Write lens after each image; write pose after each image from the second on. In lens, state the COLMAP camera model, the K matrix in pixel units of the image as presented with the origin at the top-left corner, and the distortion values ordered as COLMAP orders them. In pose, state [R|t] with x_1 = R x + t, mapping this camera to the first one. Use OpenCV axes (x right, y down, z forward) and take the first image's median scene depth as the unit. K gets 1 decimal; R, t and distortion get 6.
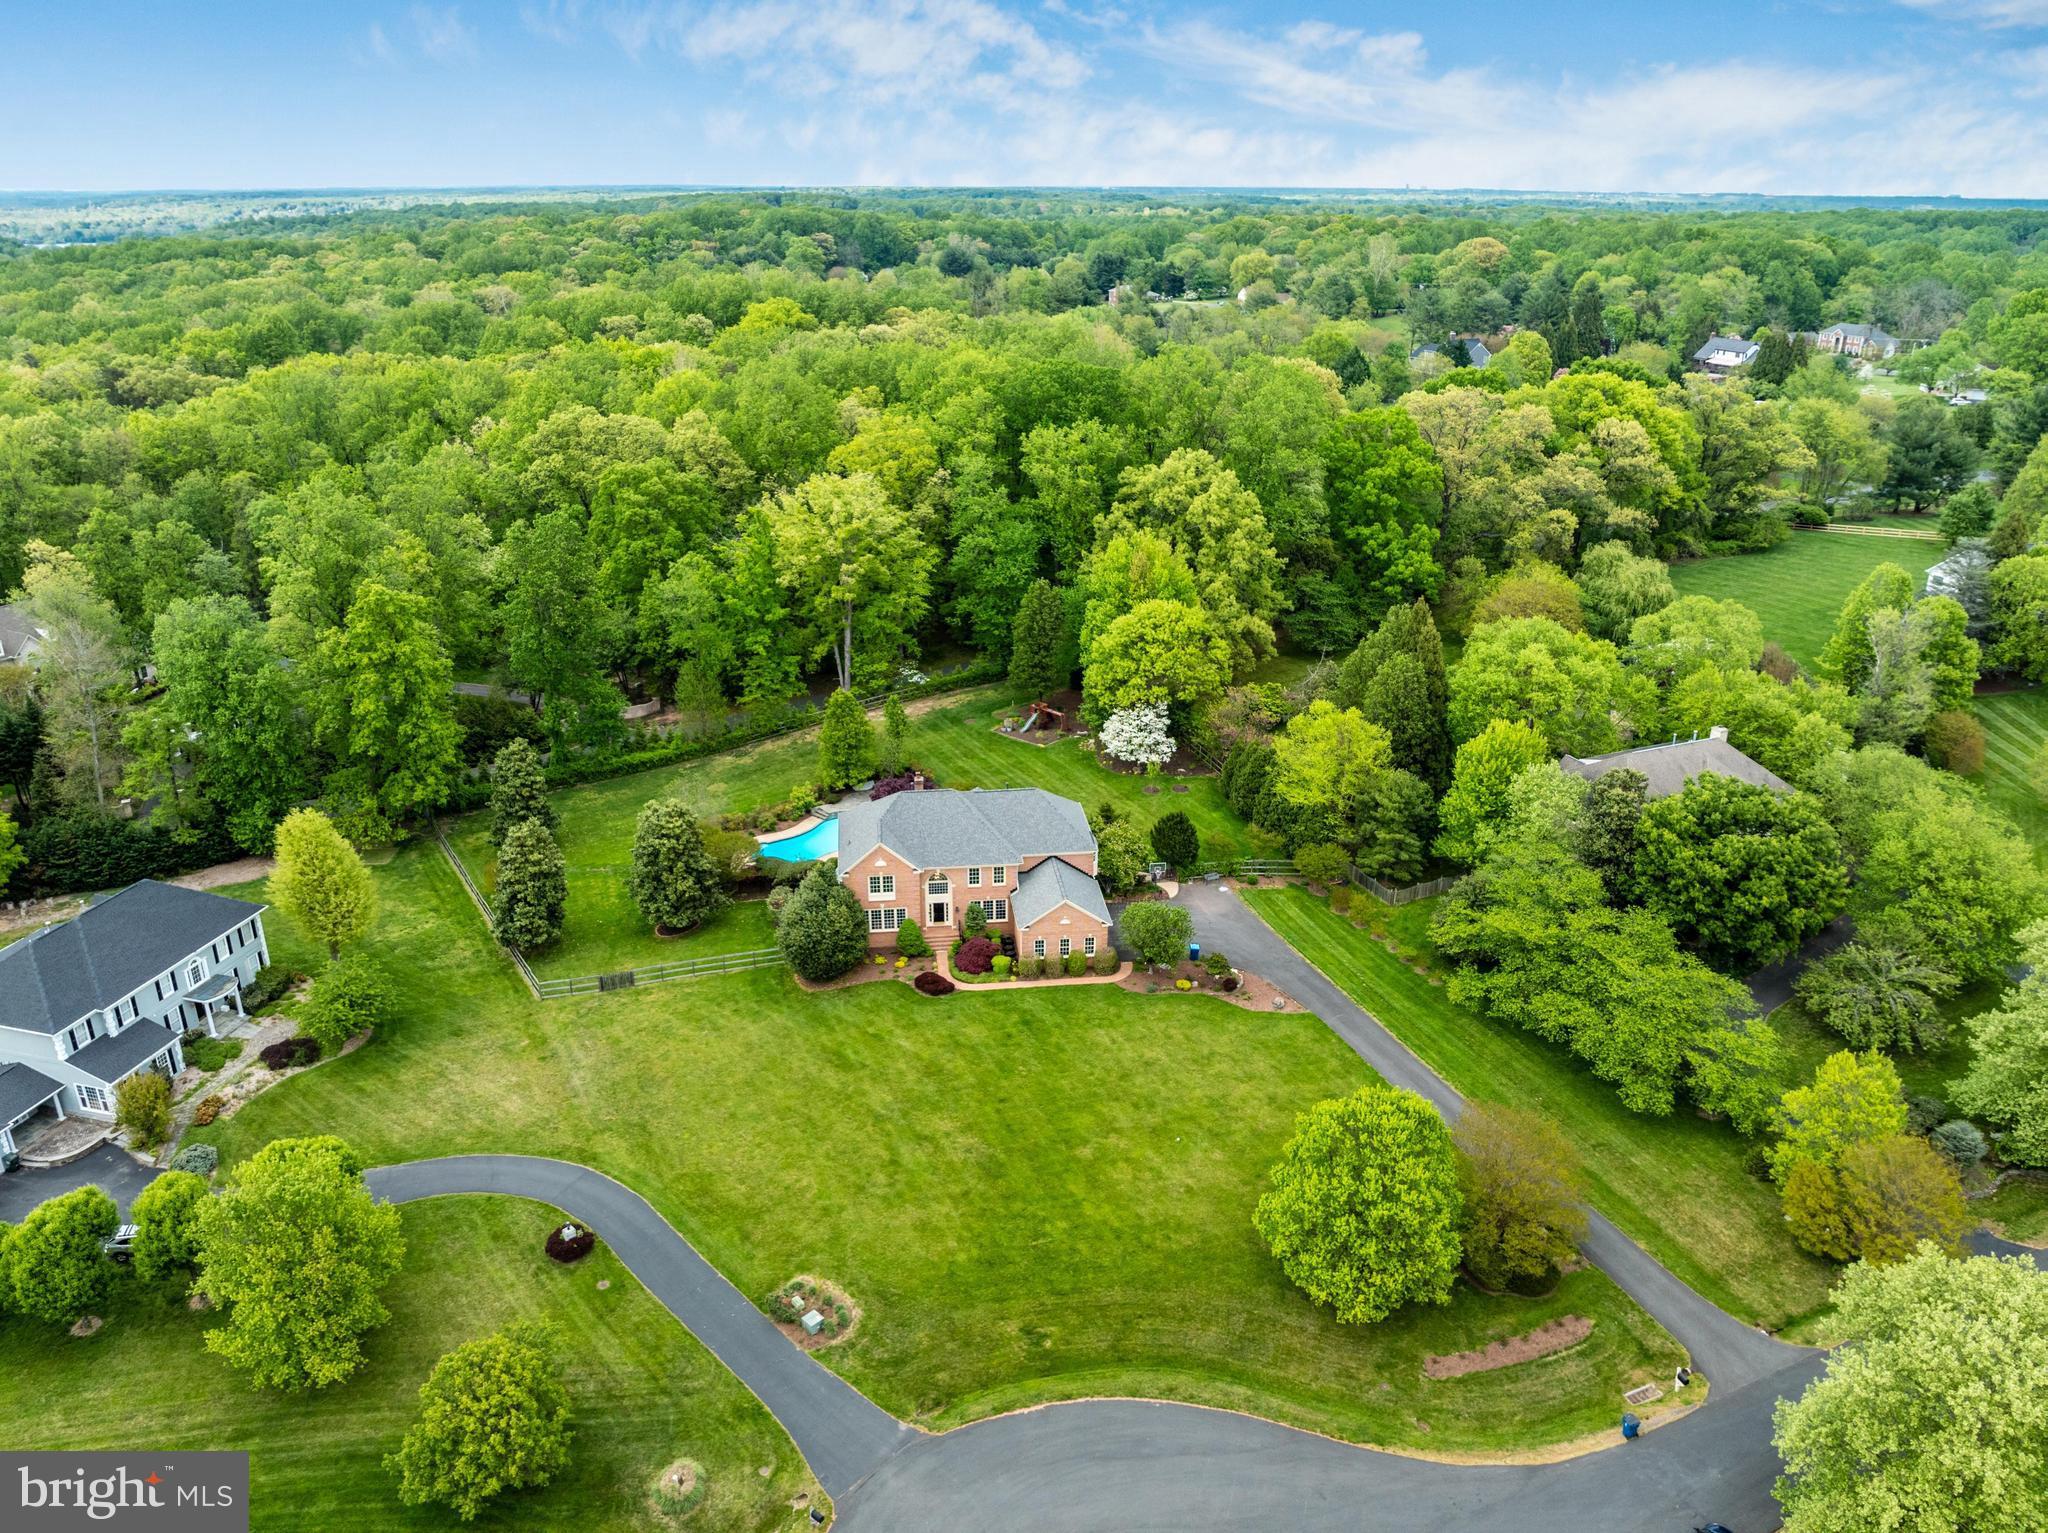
lens RADIAL K [[1456.8, 0, 1034.8], [0, 1456.8, 758.3], [0, 0, 1]] dist [-0.033940, -0.006890]
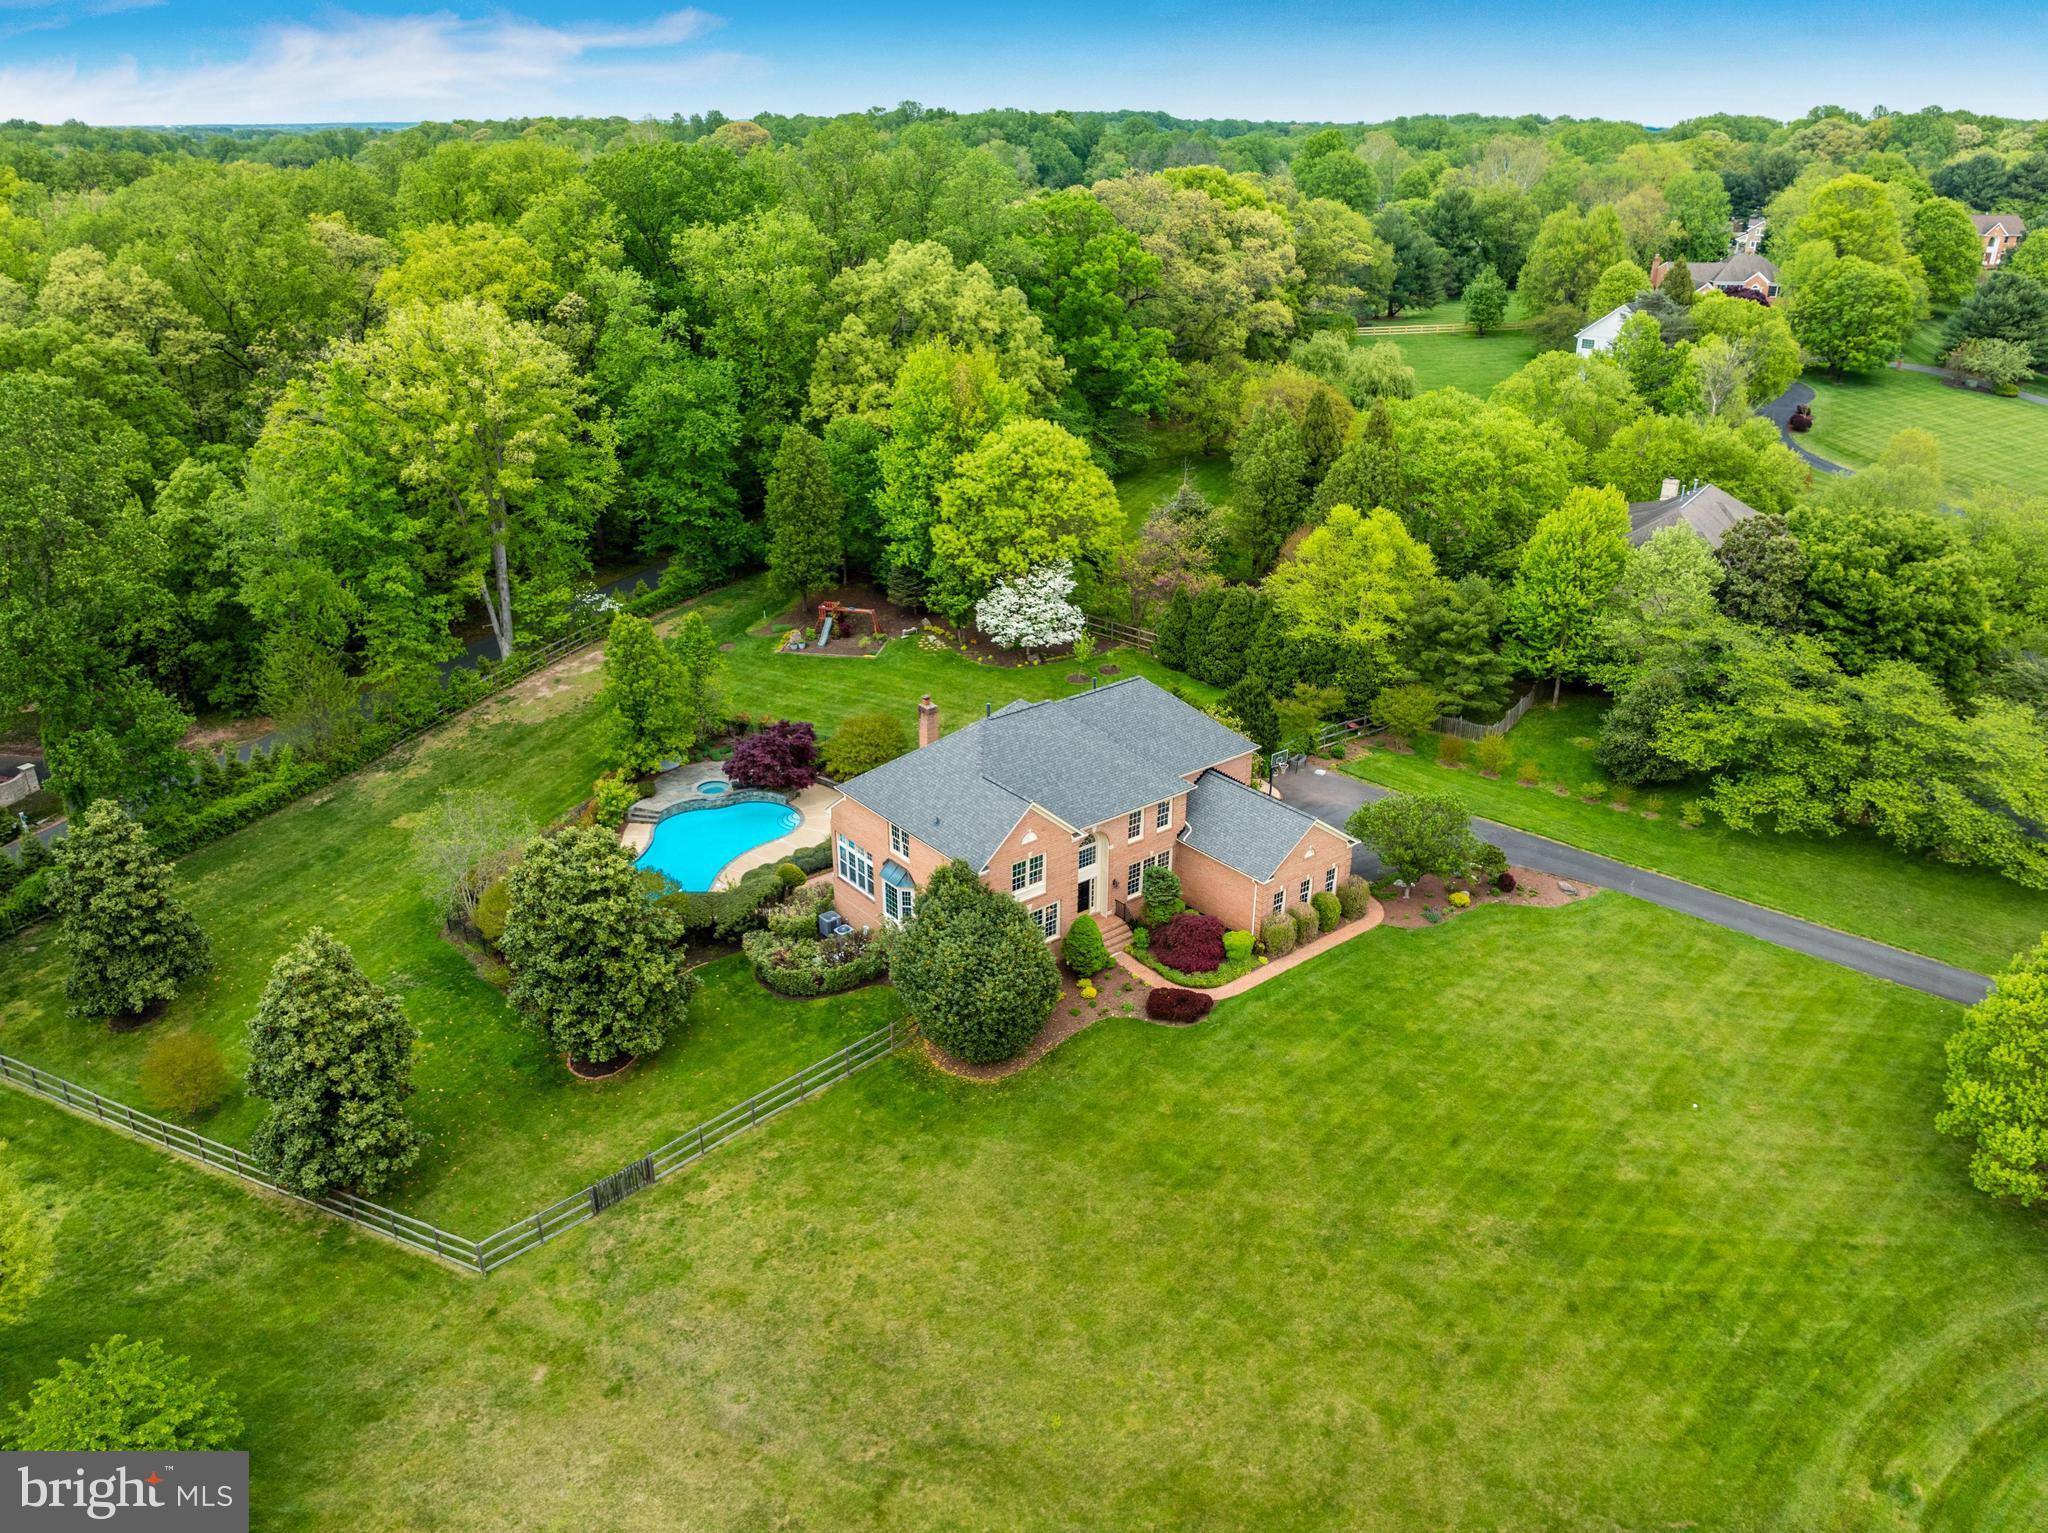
lens RADIAL K [[1456.8, 0, 1031.6], [0, 1456.8, 758.5], [0, 0, 1]] dist [-0.033940, -0.006890]
pose [[0.849827, -0.213972, 0.481674, -0.380646], [0.194315, 0.976705, 0.091044, -0.012858], [-0.489934, 0.016225, 0.871608, 0.480060]]
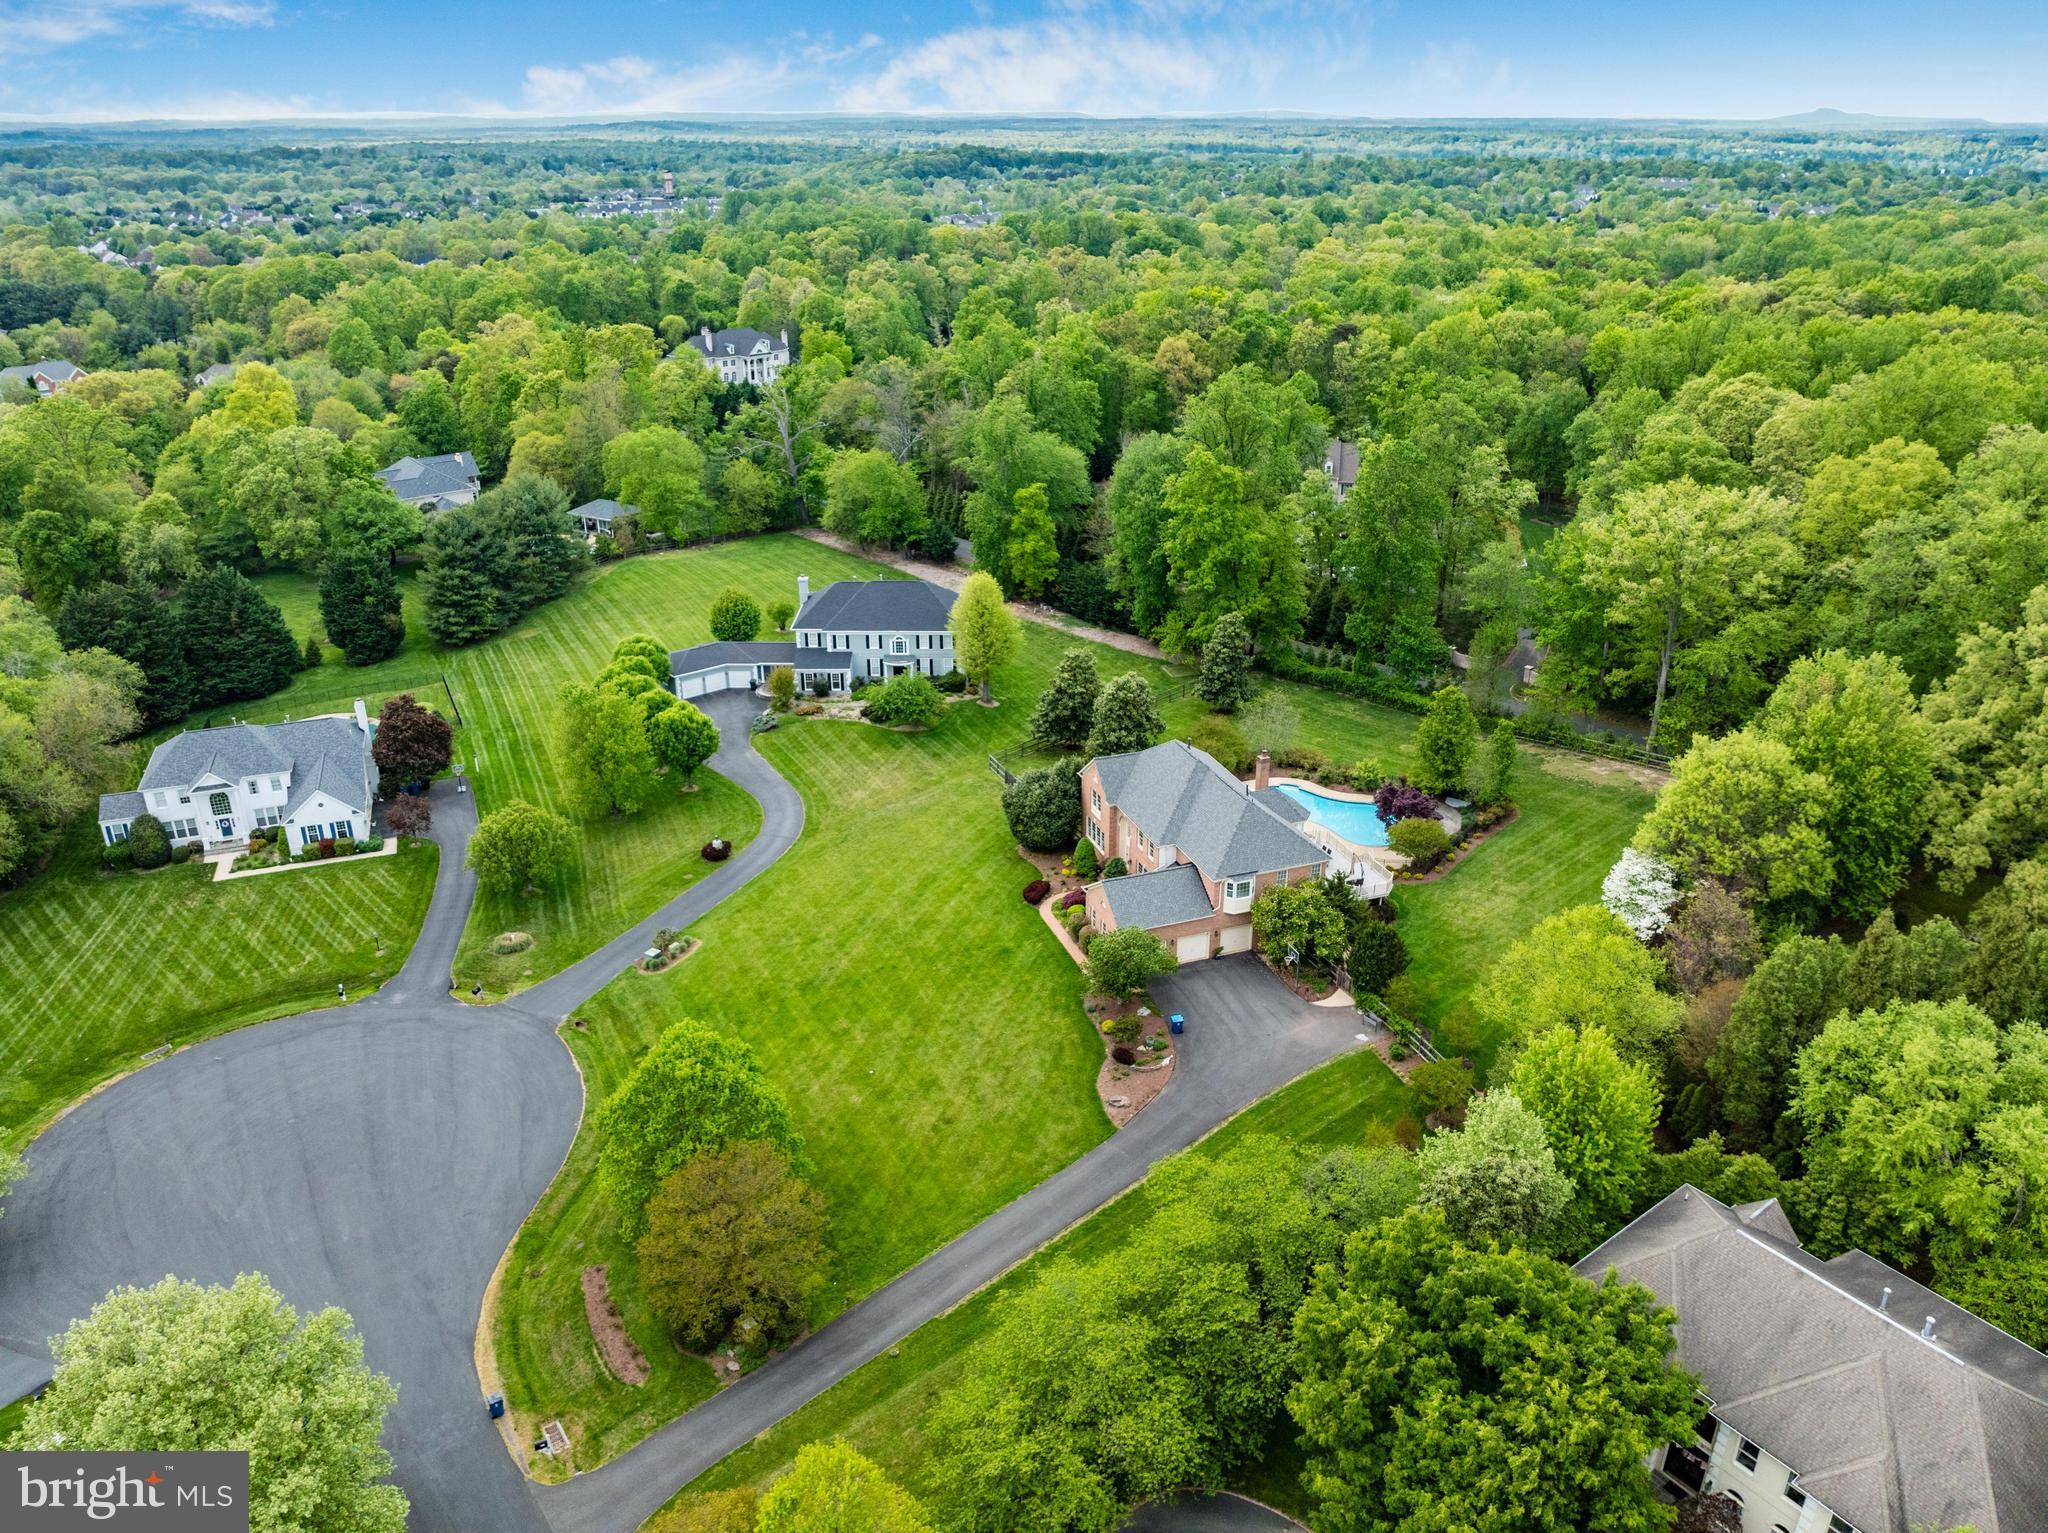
lens RADIAL K [[1456.8, 0, 1020.9], [0, 1456.8, 765.8], [0, 0, 1]] dist [-0.033940, -0.006890]
pose [[0.229731, 0.393476, -0.890169, 0.800882], [-0.349674, 0.886929, 0.301801, -0.229036], [0.908269, 0.241936, 0.341343, 0.590243]]
